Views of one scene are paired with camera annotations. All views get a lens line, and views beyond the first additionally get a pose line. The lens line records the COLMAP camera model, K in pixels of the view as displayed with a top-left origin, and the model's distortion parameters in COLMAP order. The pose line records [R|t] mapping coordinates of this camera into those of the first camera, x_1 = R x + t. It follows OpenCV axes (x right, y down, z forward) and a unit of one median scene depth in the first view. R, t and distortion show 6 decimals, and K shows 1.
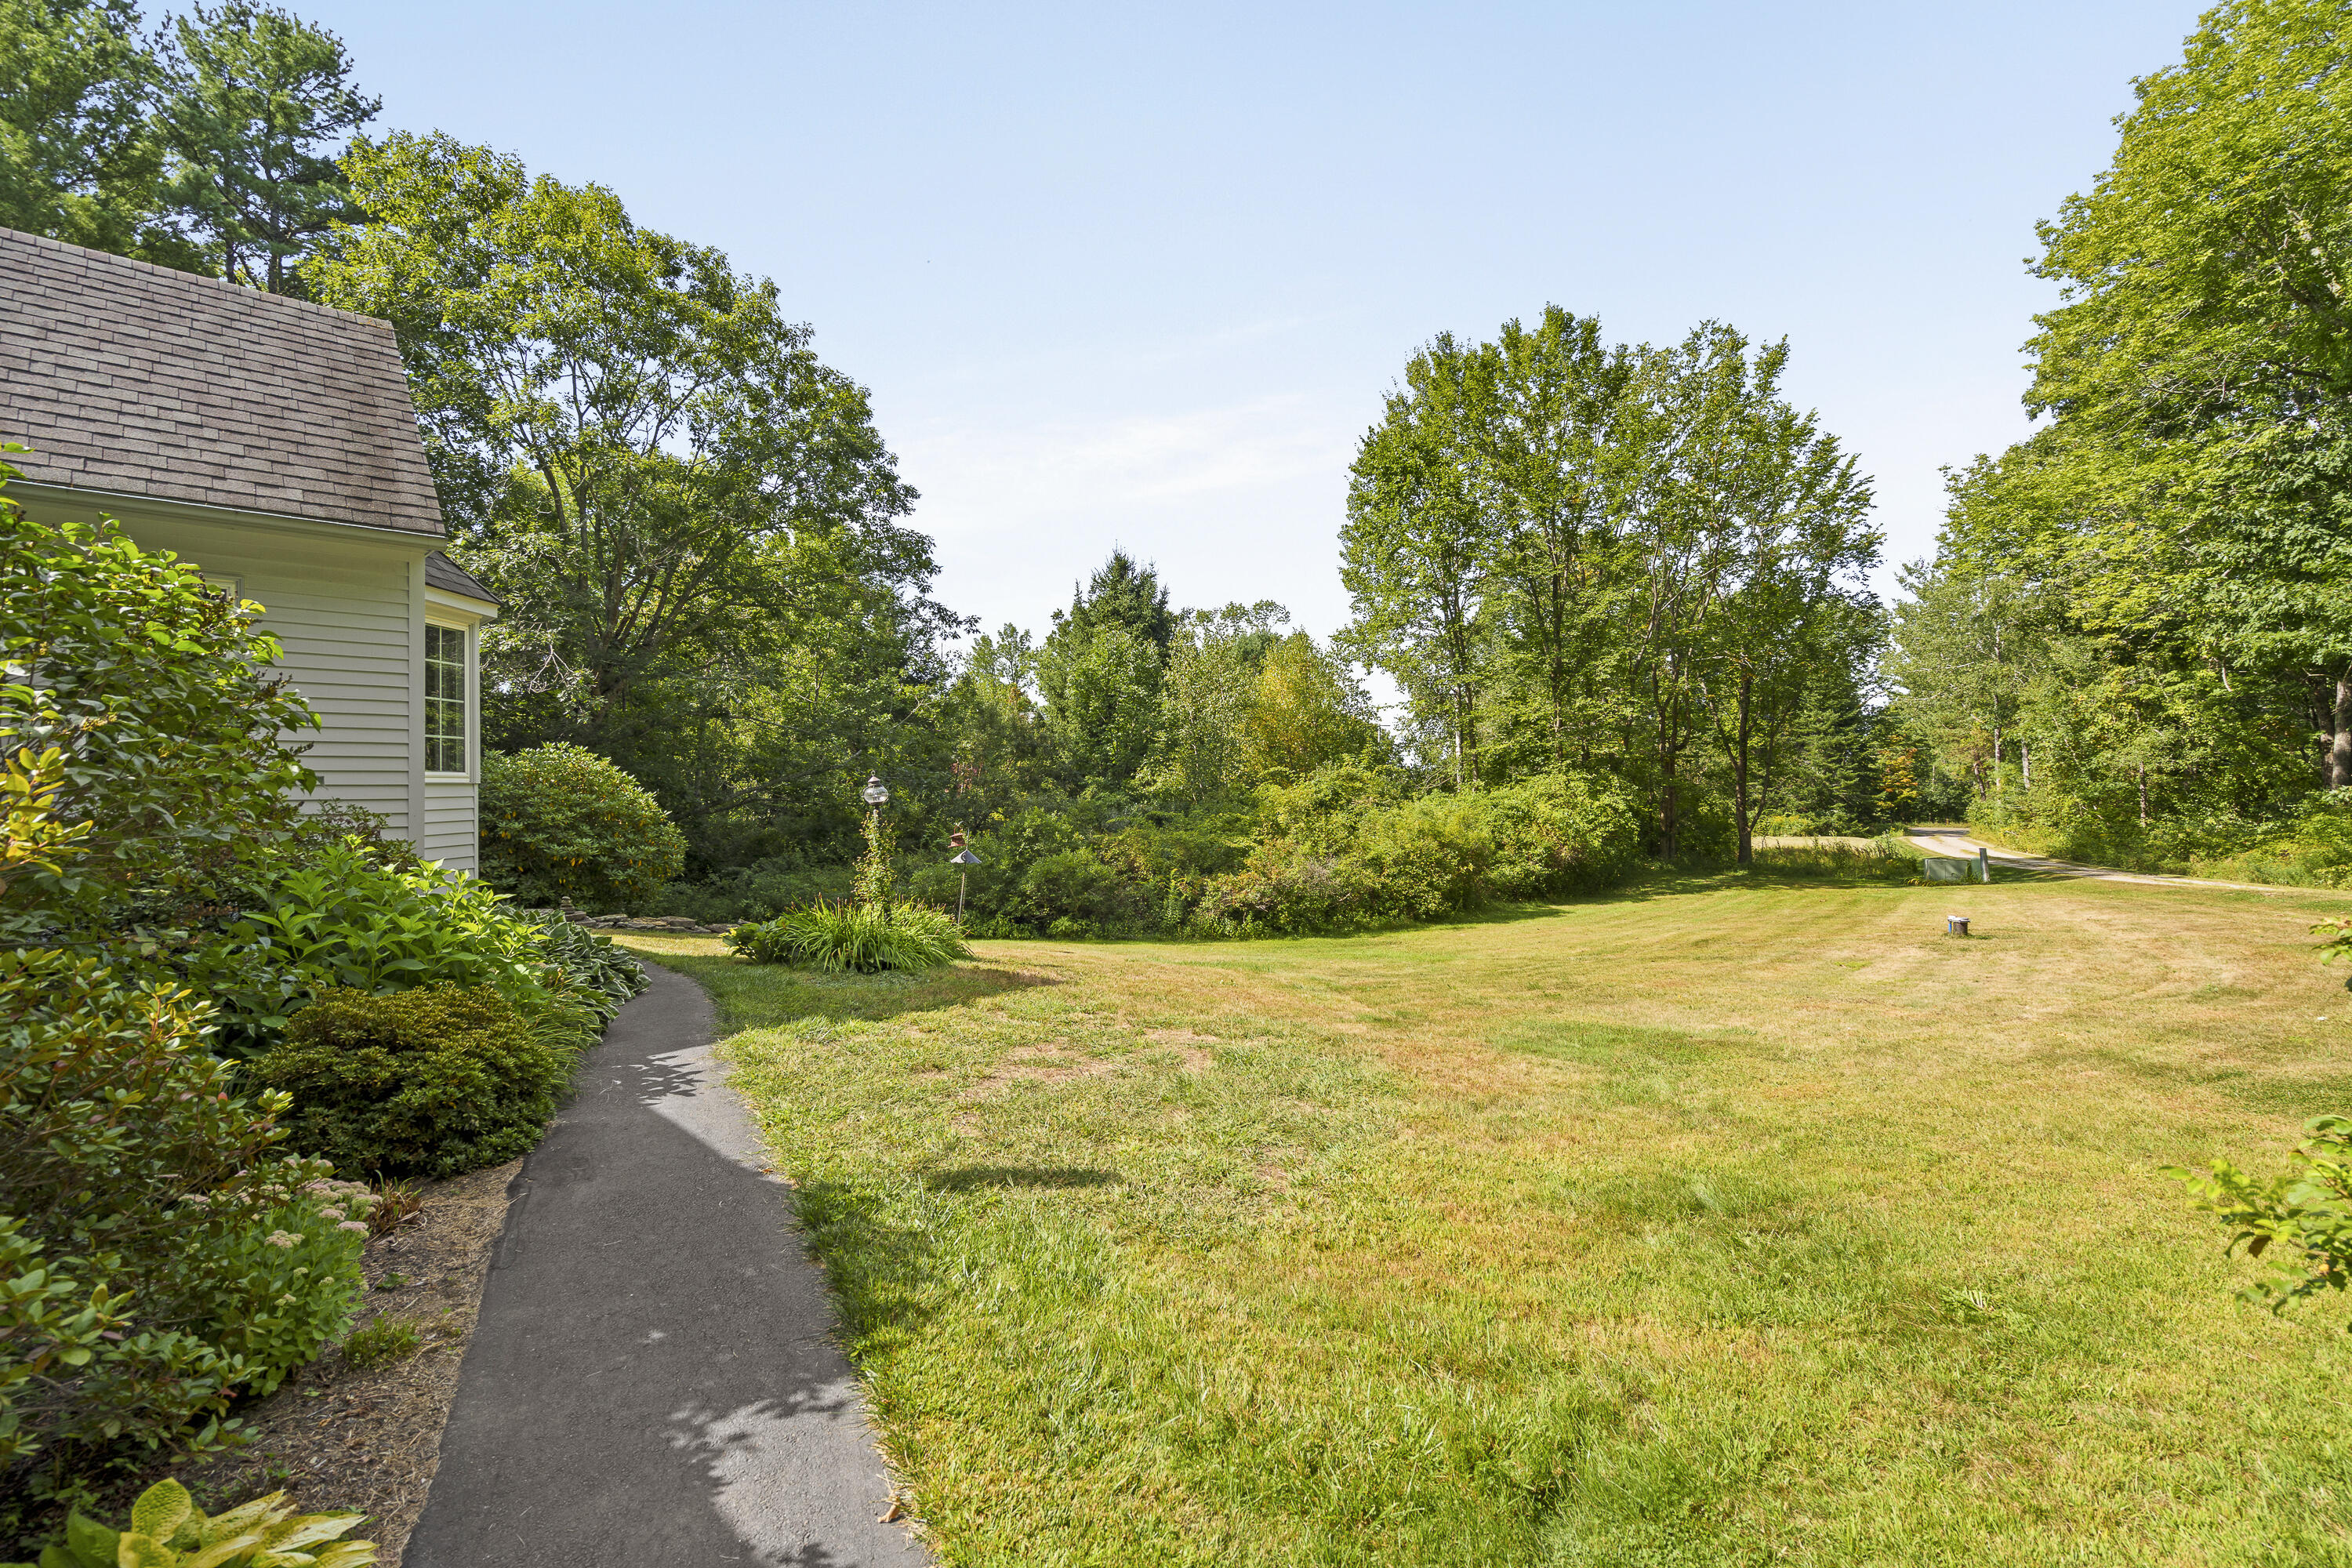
lens RADIAL K [[1072.4, 0, 1173.8], [0, 1072.4, 781.5], [0, 0, 1]] dist [0.002470, 0.002833]
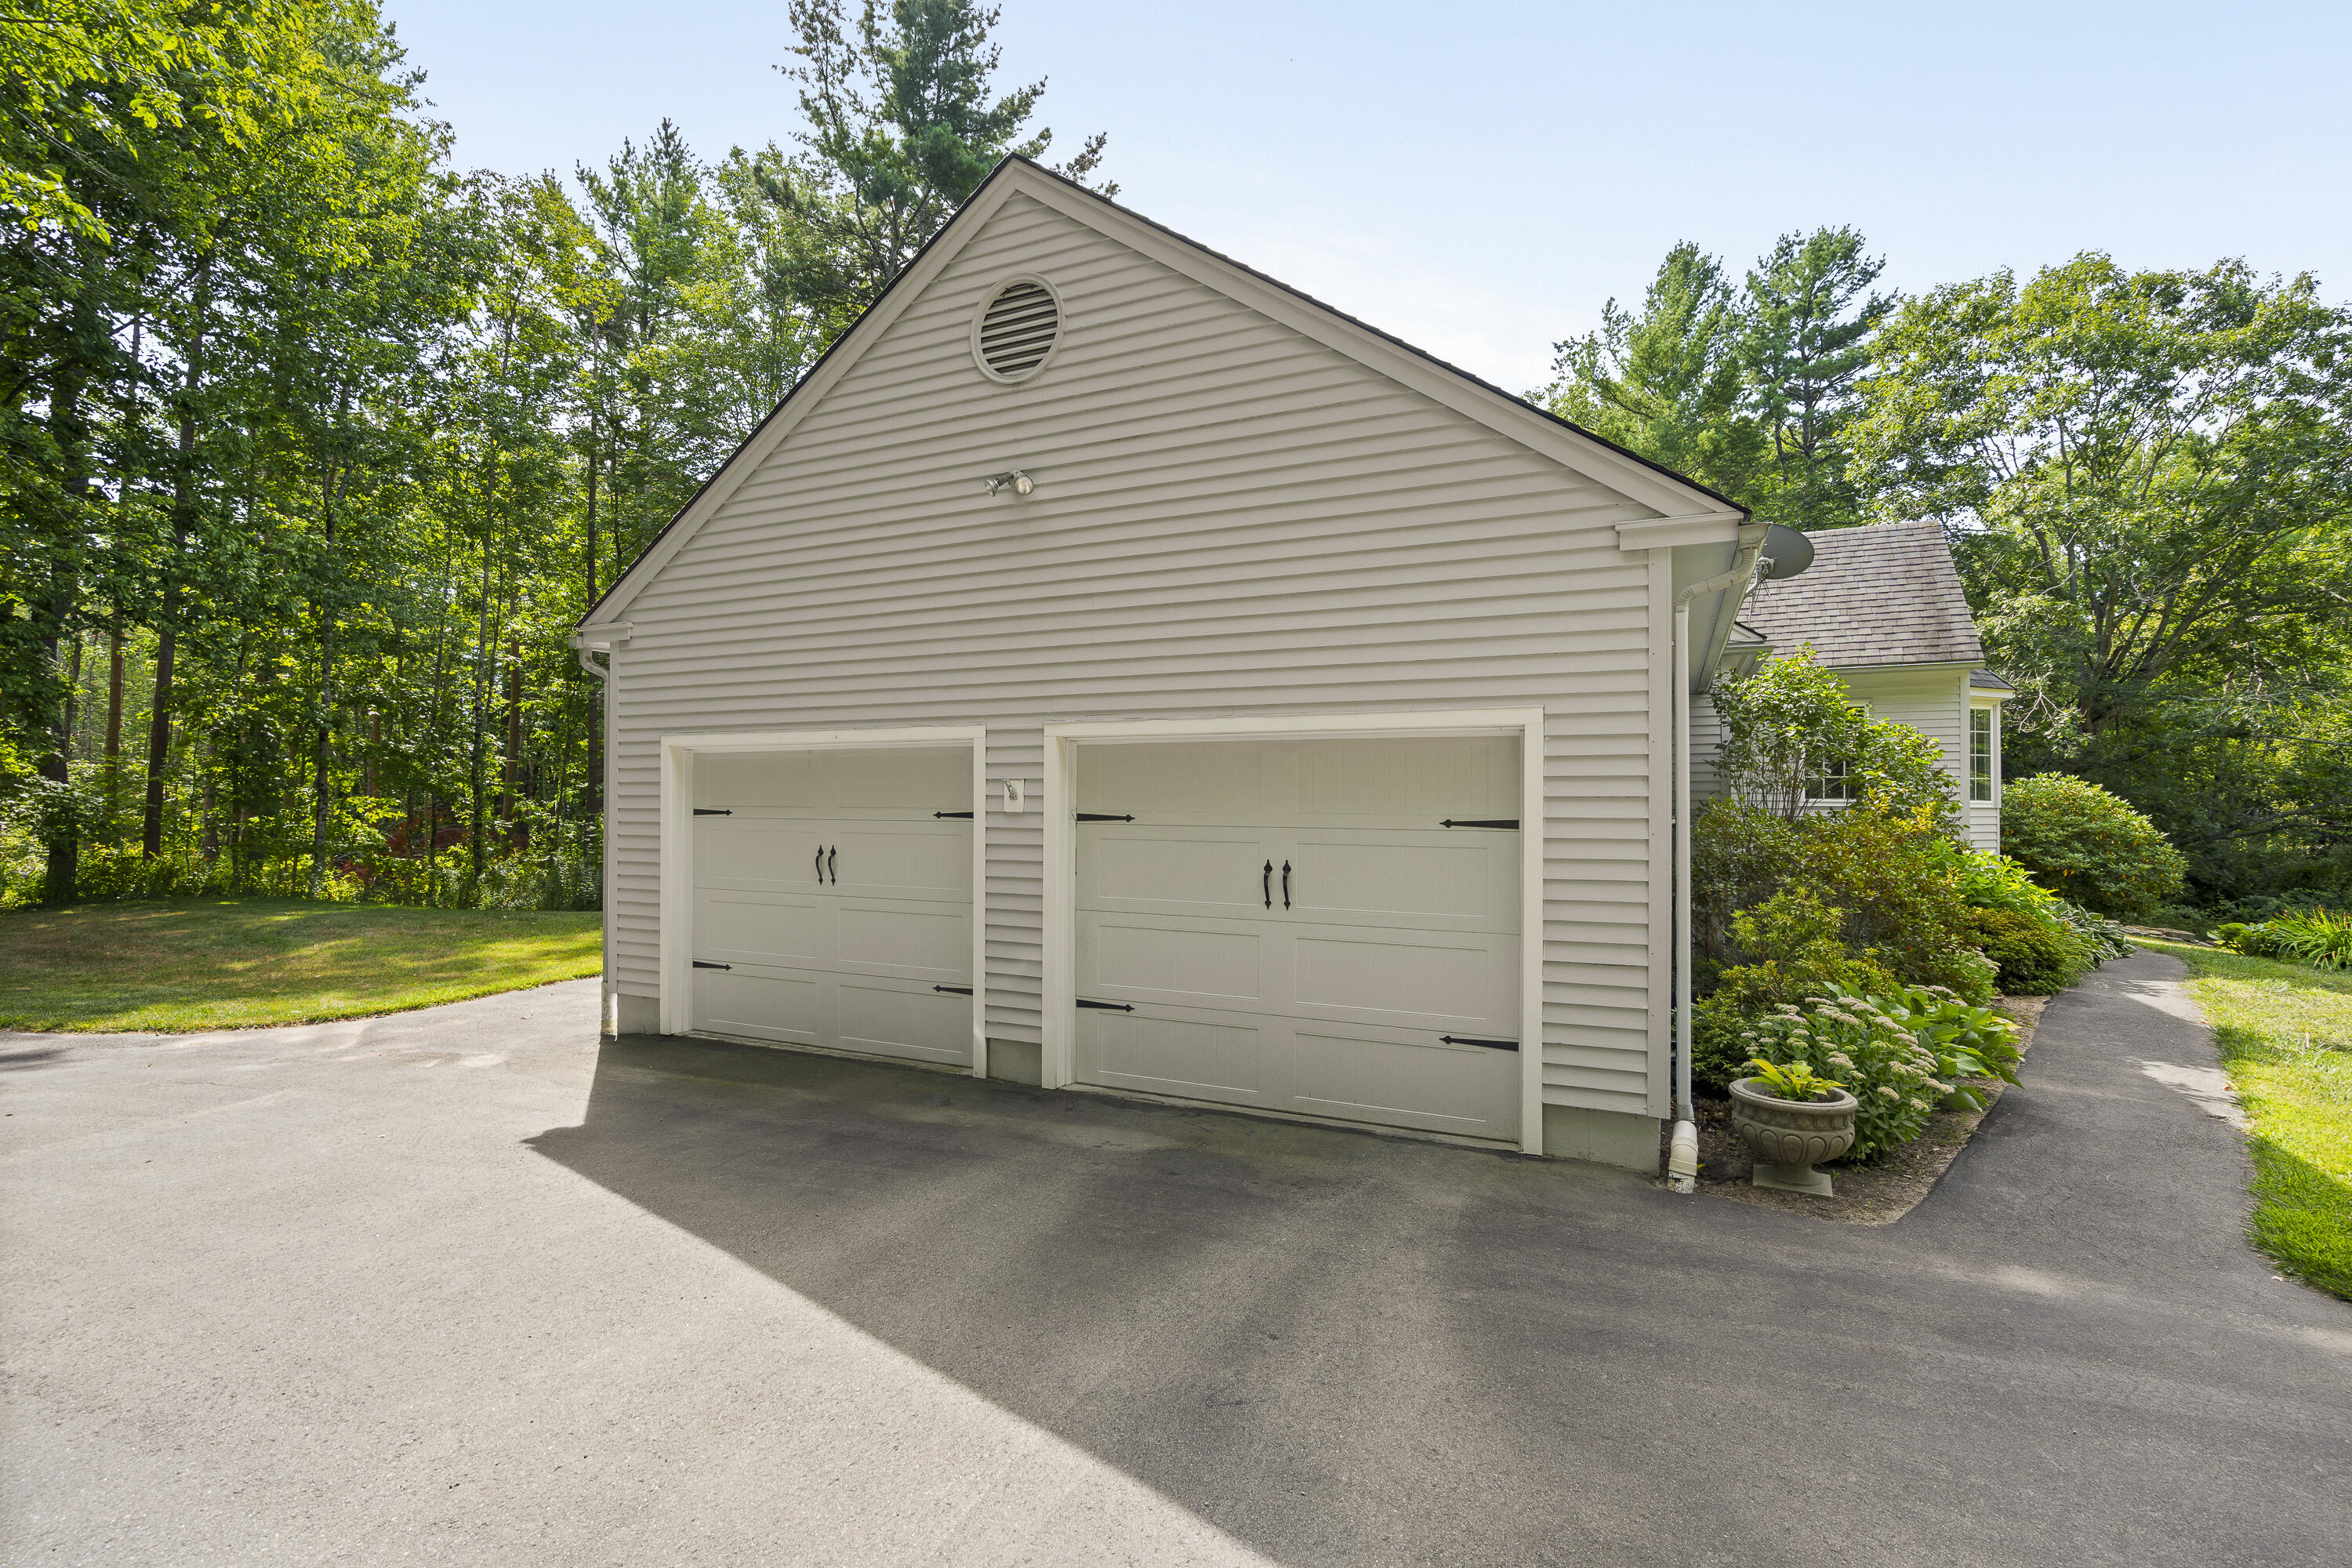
lens RADIAL K [[1072.4, 0, 1172.6], [0, 1072.4, 789.5], [0, 0, 1]] dist [0.002470, 0.002833]
pose [[0.365787, -0.008873, -0.930656, 0.166461], [-0.002396, 0.999942, -0.010475, -0.002612], [0.930696, 0.006061, 0.365745, -0.314780]]
